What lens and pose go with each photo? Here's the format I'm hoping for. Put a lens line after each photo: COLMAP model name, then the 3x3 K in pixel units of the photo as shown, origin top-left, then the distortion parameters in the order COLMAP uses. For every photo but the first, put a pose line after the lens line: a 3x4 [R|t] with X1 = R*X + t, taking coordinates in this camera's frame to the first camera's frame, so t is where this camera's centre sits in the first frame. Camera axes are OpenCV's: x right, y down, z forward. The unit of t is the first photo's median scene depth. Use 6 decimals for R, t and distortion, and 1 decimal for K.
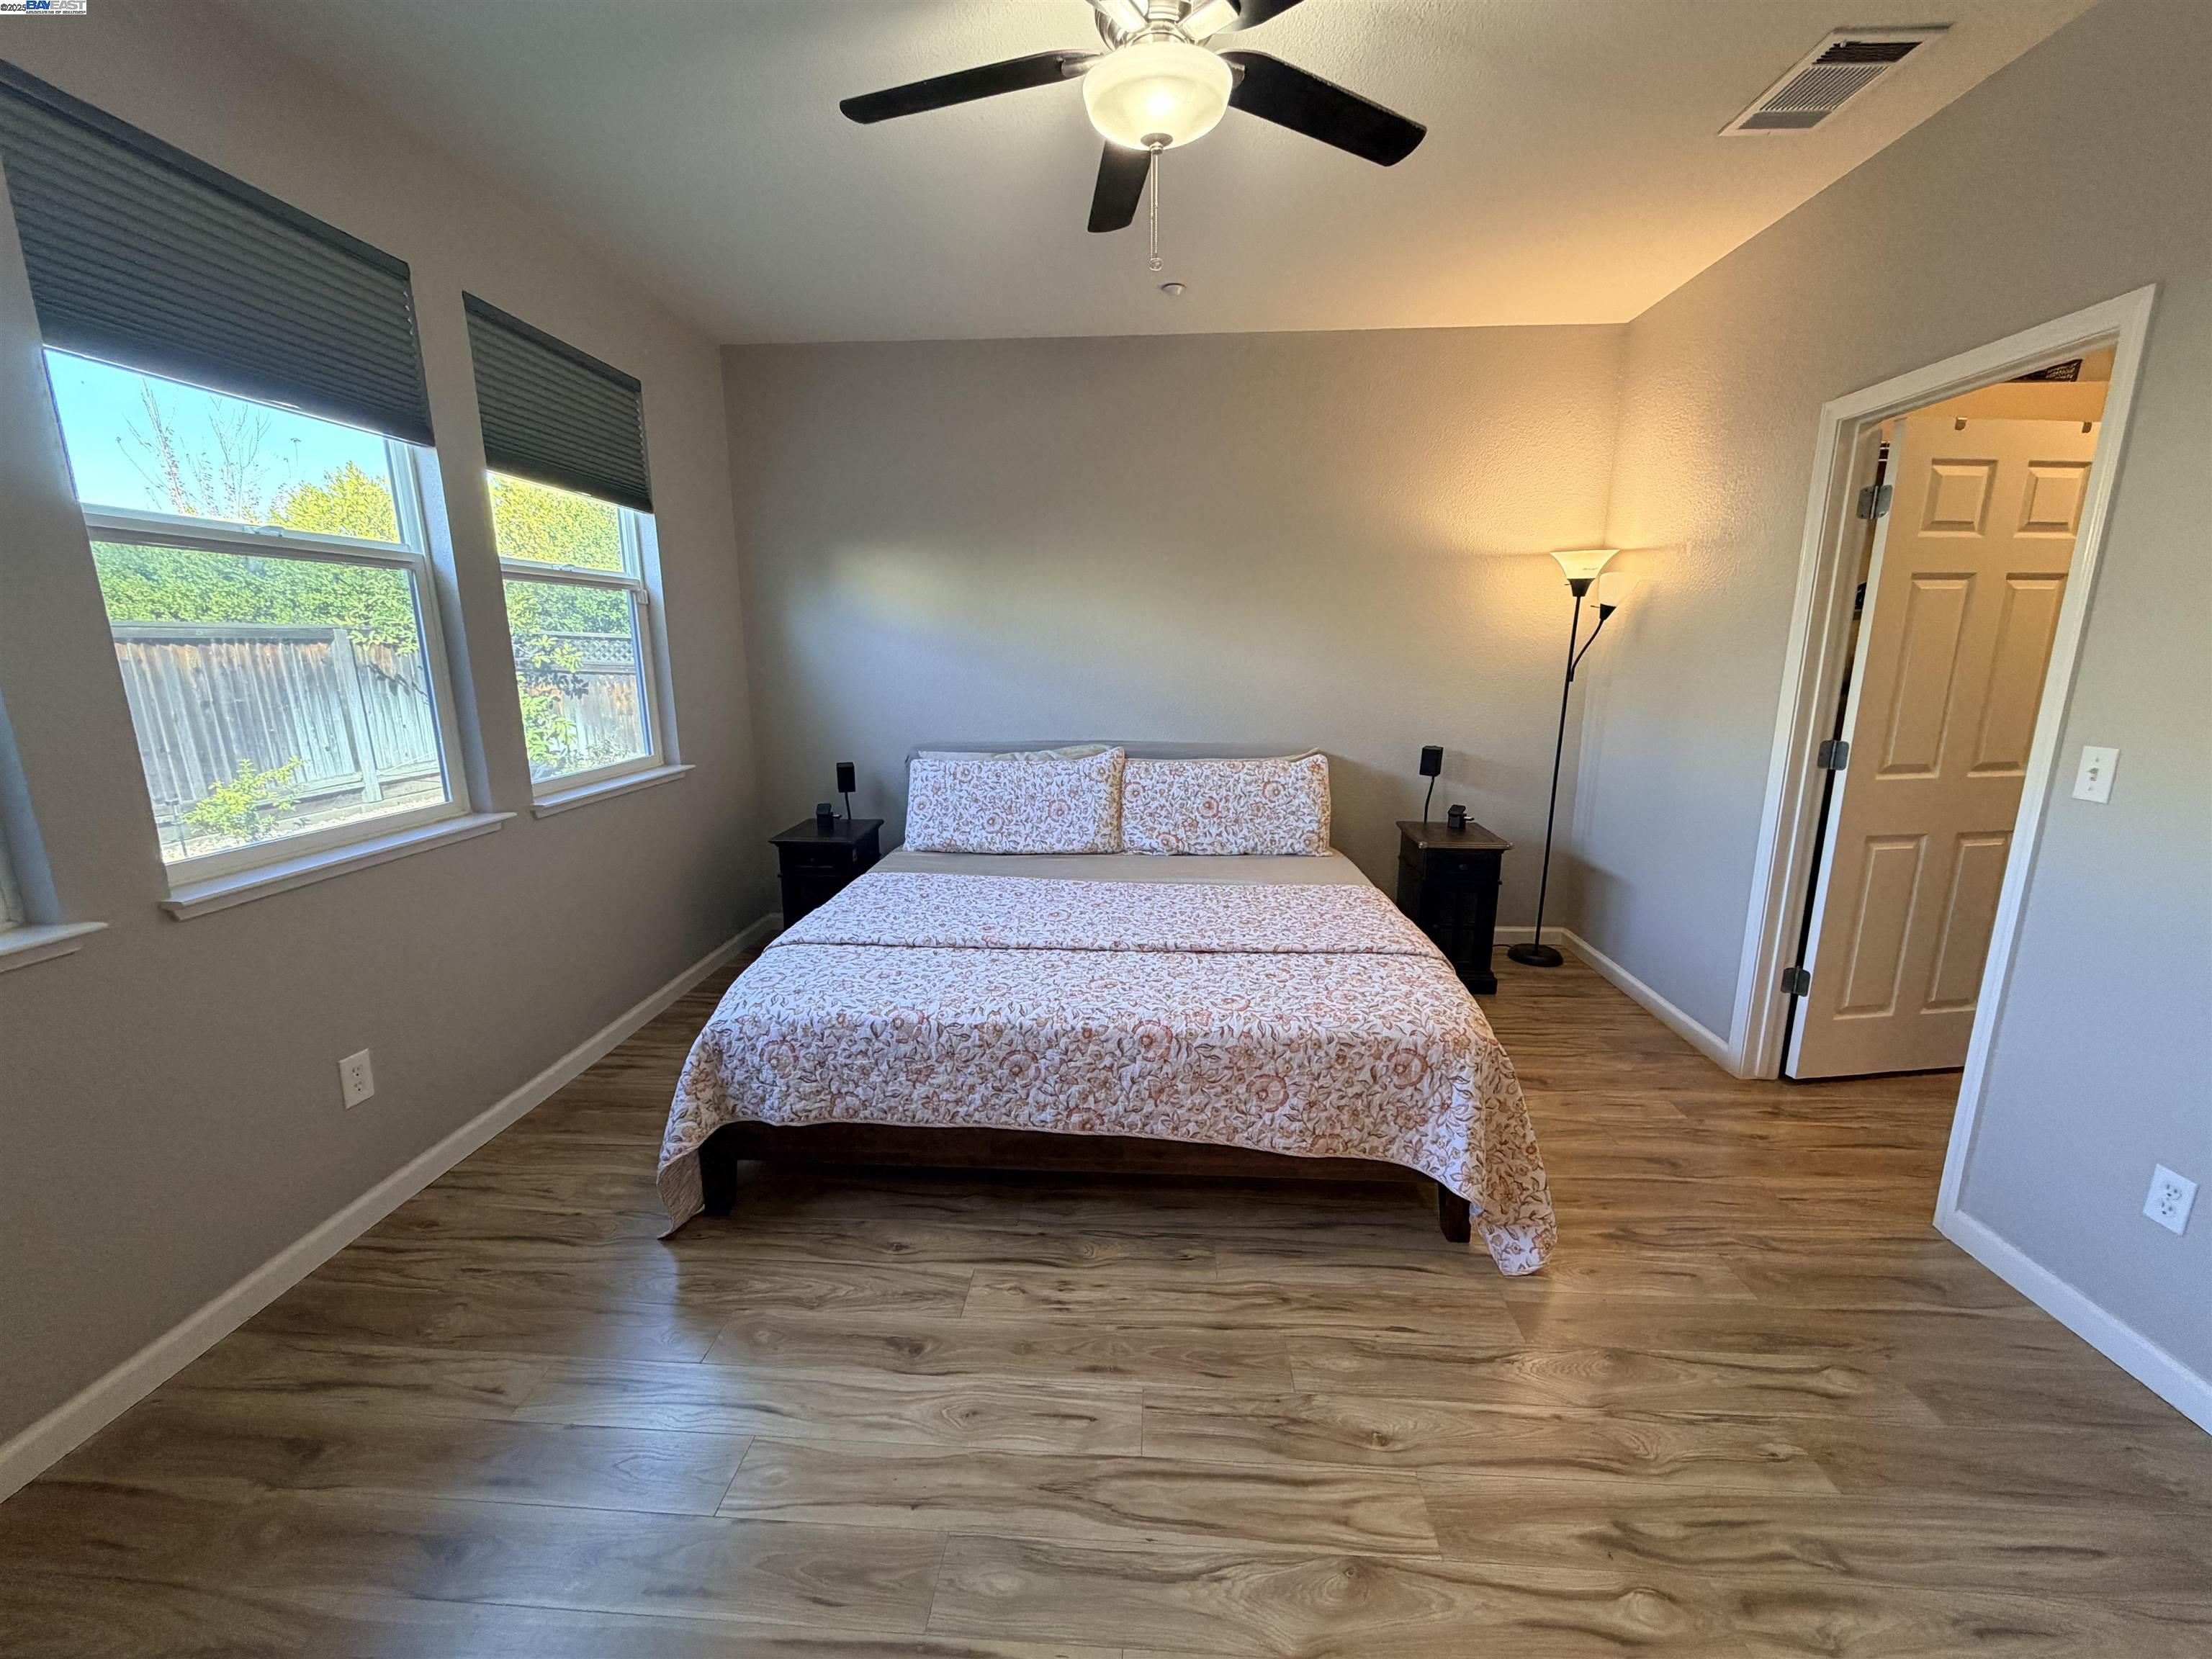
lens RADIAL K [[878.0, 0, 1100.0], [0, 878.0, 818.3], [0, 0, 1]] dist [-0.000062, 0.000372]
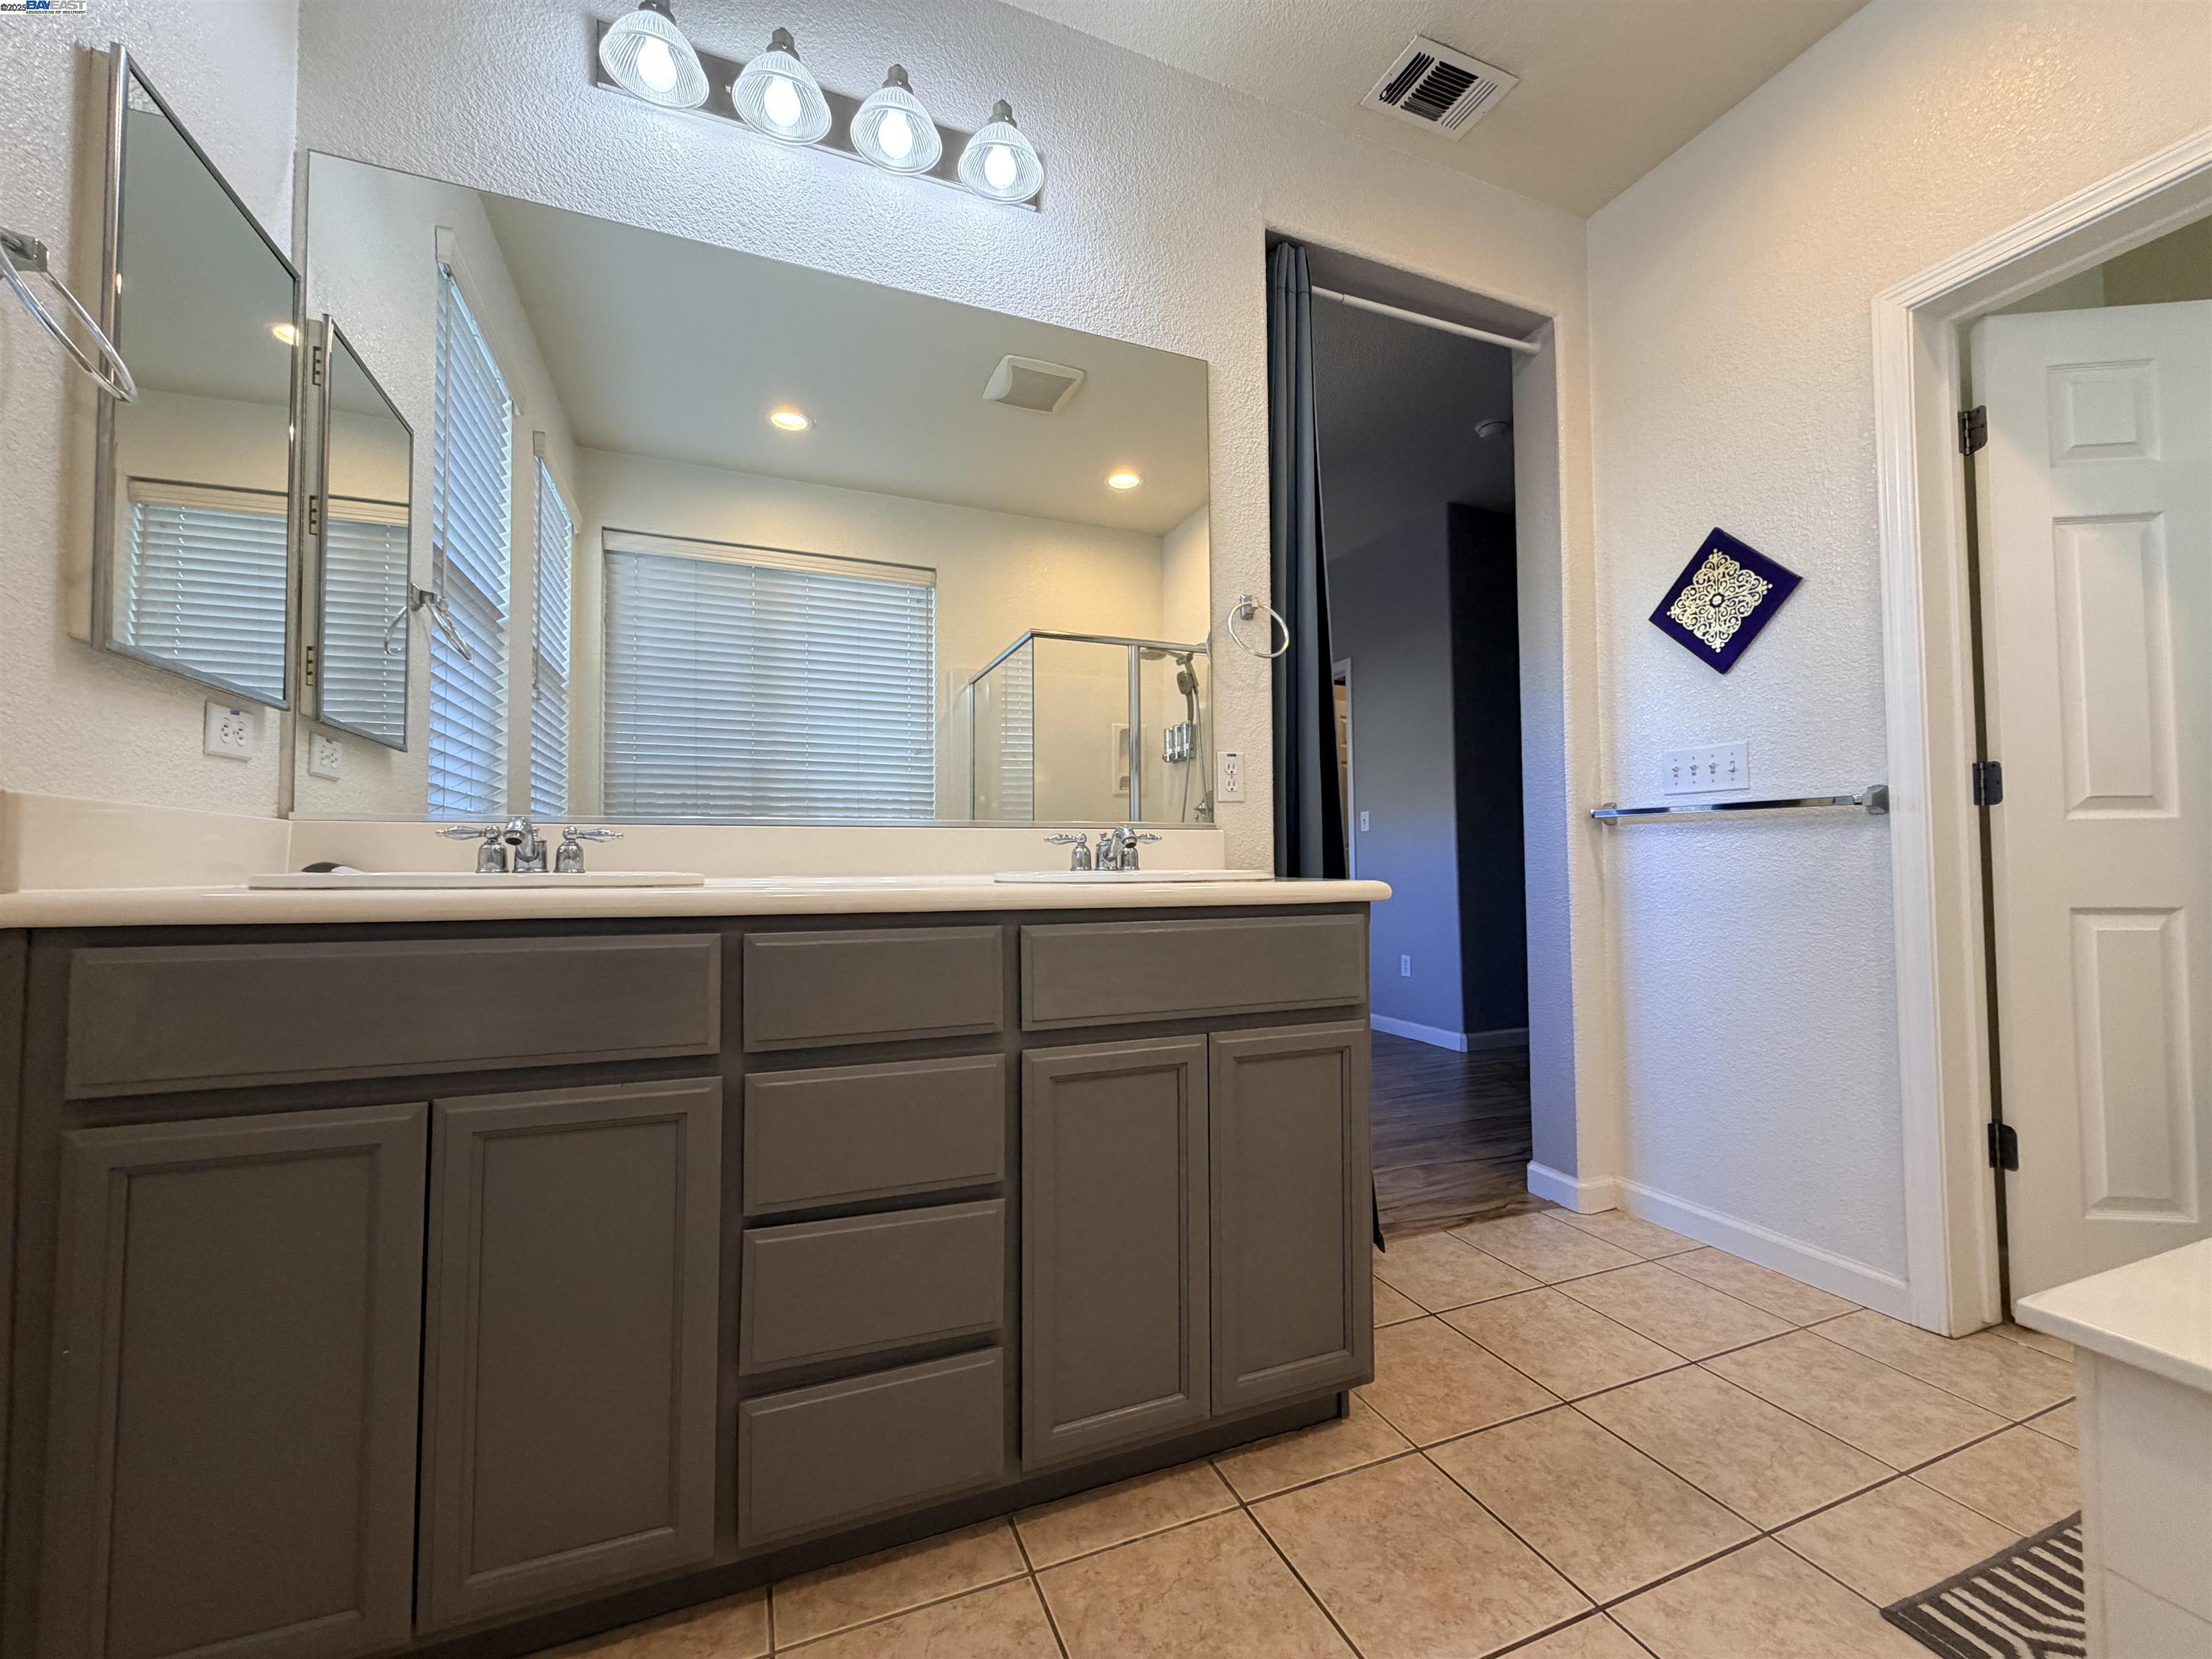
lens RADIAL K [[878.0, 0, 1095.2], [0, 878.0, 832.6], [0, 0, 1]] dist [-0.000062, 0.000372]
pose [[0.899649, 0.006729, 0.436563, -0.678795], [0.094533, 0.973161, -0.209810, 0.401448], [-0.426258, 0.230025, 0.874867, -0.855105]]
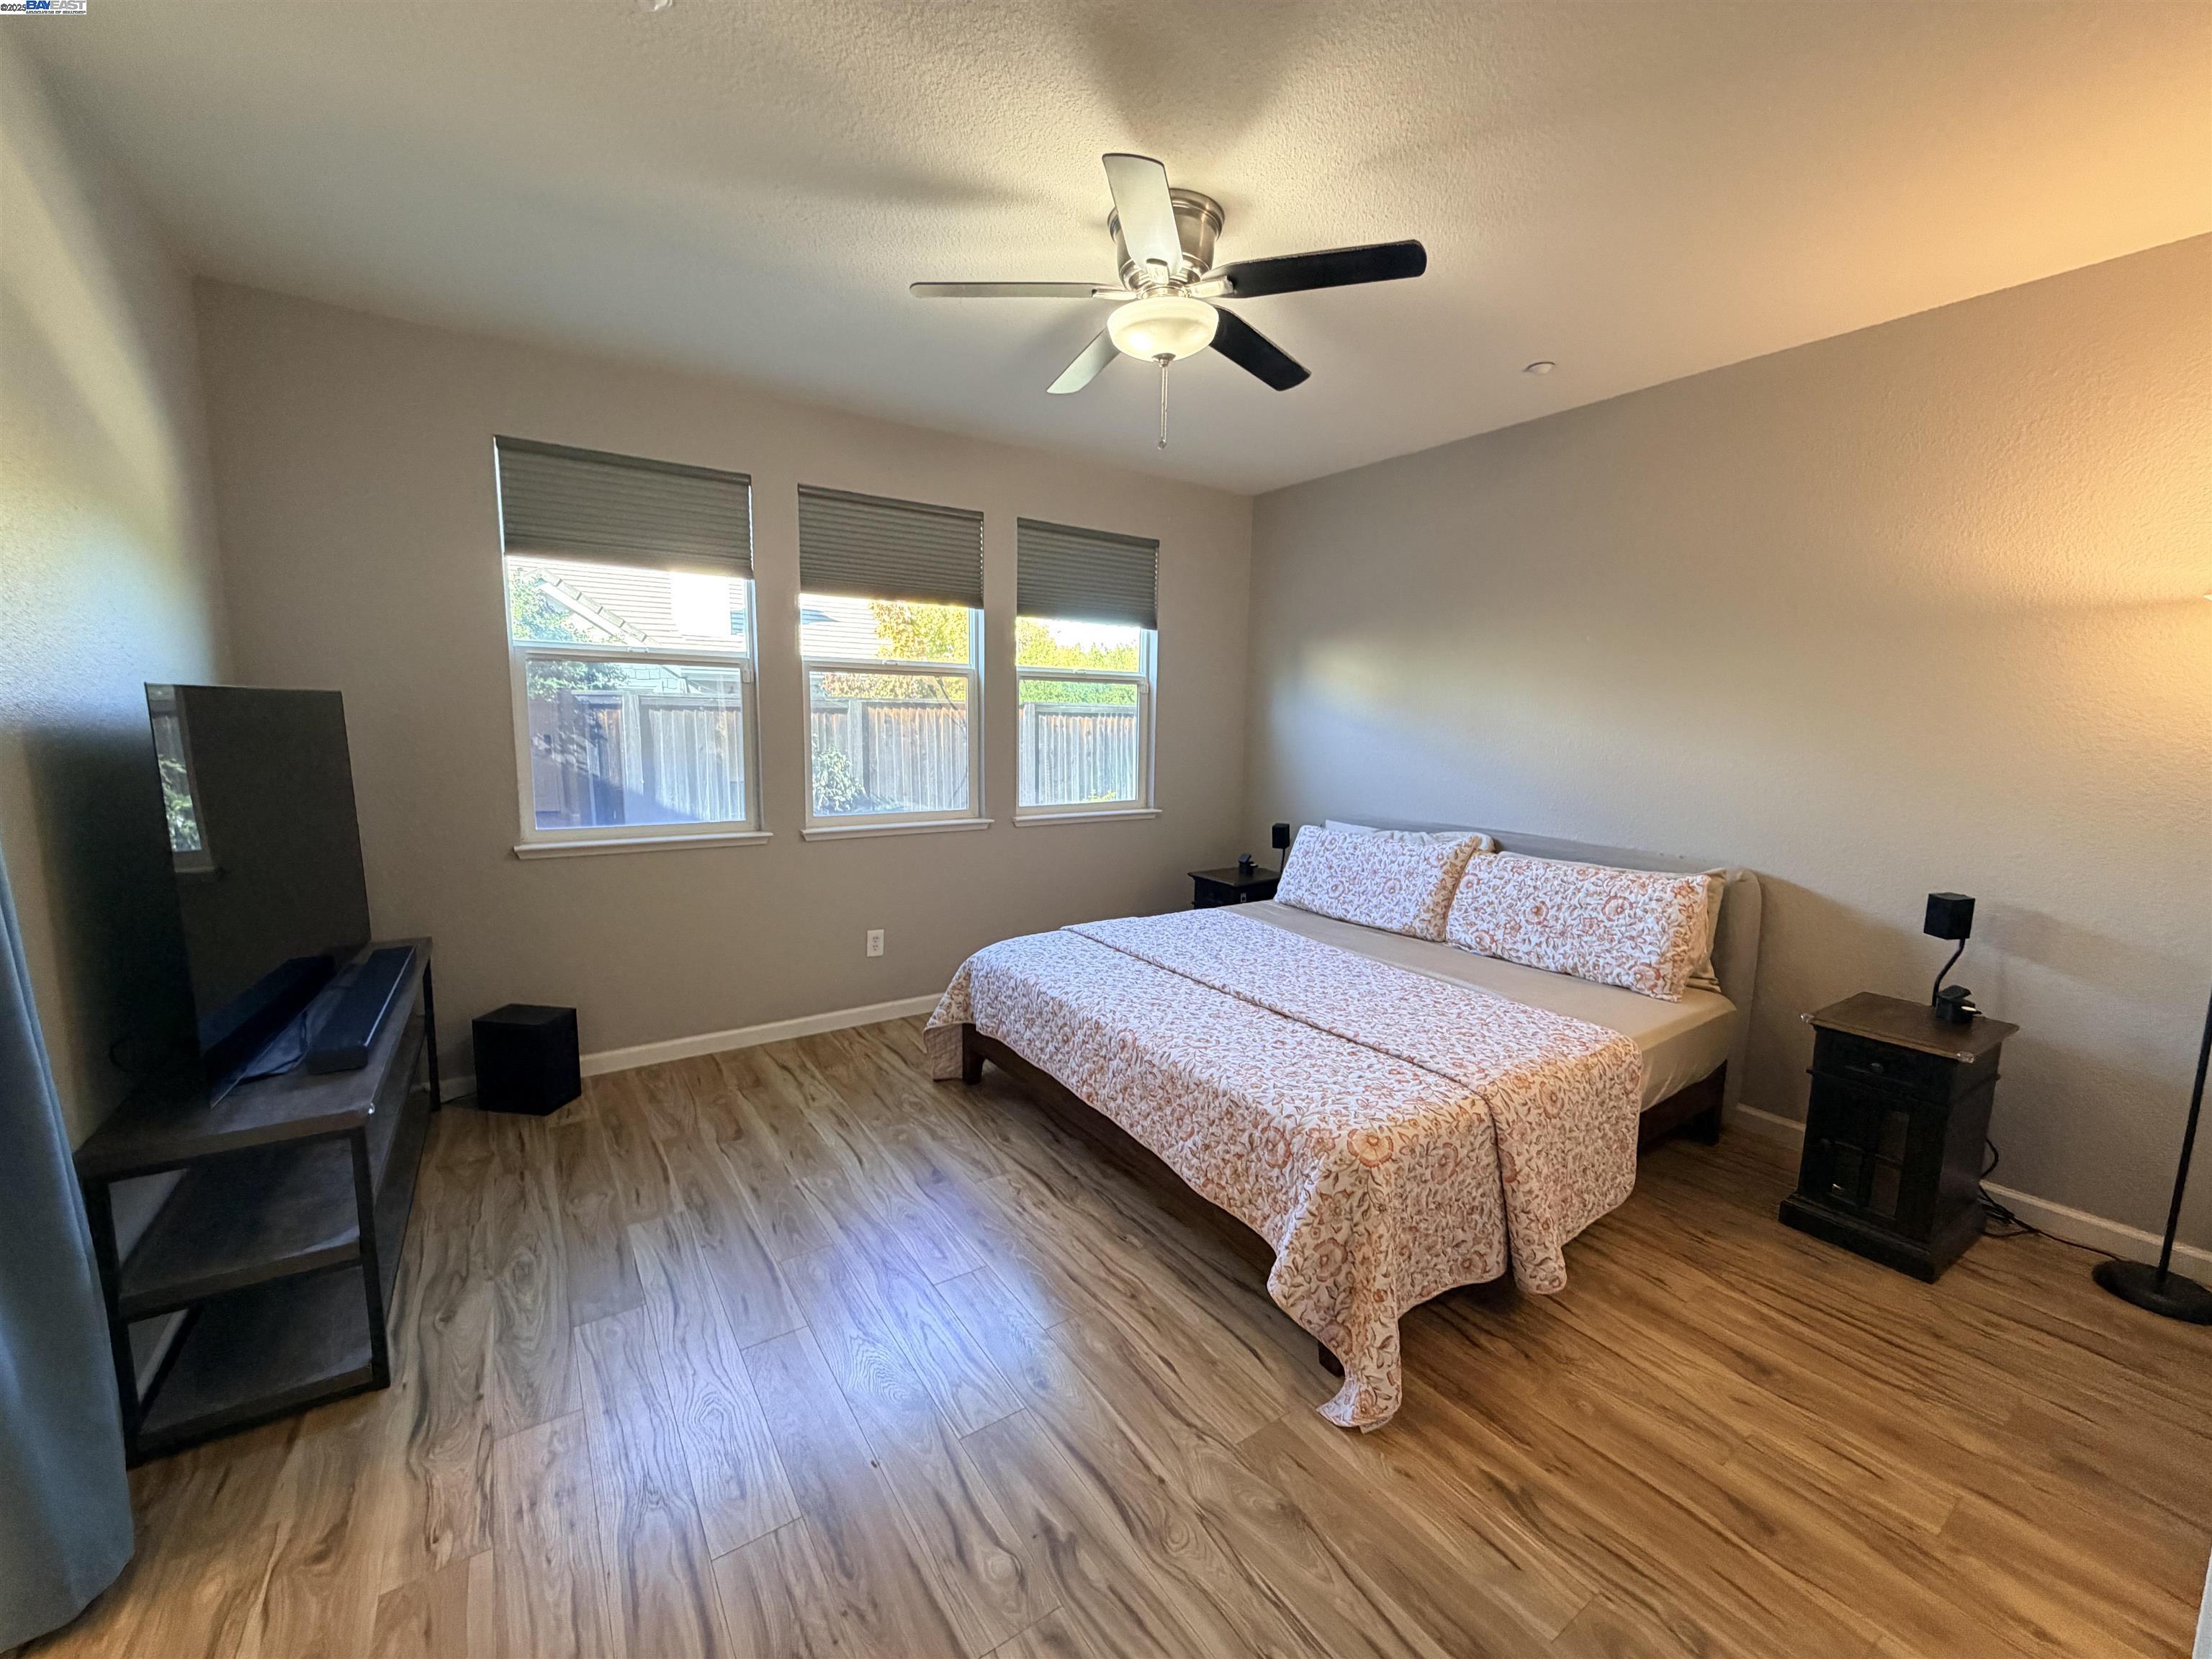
lens RADIAL K [[878.0, 0, 1106.8], [0, 878.0, 820.0], [0, 0, 1]] dist [-0.000062, 0.000372]
pose [[0.619582, 0.106160, -0.777720, 0.909921], [-0.172691, 0.984971, -0.003127, -0.045973], [0.765700, 0.136242, 0.628603, 0.156188]]
